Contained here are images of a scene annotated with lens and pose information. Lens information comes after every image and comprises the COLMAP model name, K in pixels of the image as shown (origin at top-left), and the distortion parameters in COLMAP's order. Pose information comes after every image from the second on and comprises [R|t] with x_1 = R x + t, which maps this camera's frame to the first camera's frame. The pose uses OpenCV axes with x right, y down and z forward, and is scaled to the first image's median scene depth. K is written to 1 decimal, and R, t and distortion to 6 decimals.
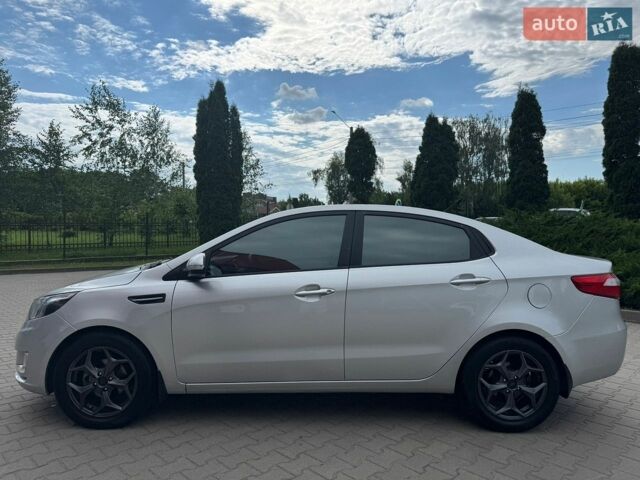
lens RADIAL K [[464.0, 0, 287.9], [0, 464.0, 239.5], [0, 0, 1]] dist [-0.027990, -0.000654]
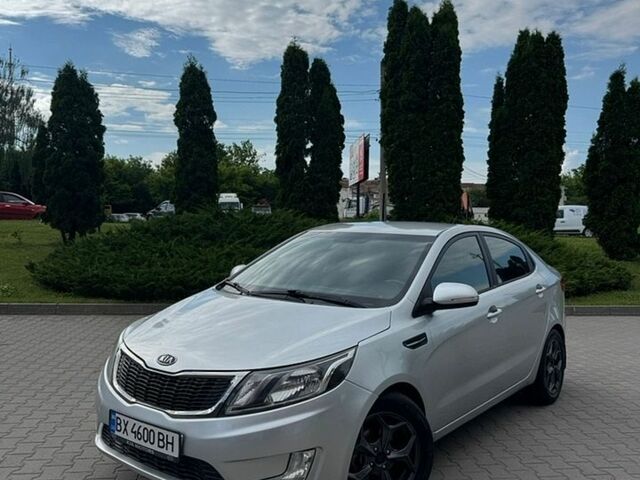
lens RADIAL K [[623.3, 0, 318.6], [0, 623.3, 236.4], [0, 0, 1]] dist [0.181408, -0.329557]
pose [[0.577038, -0.012243, 0.816625, -0.374778], [0.000914, 0.999897, 0.014345, -0.022164], [-0.816717, -0.007531, 0.576990, 0.135728]]
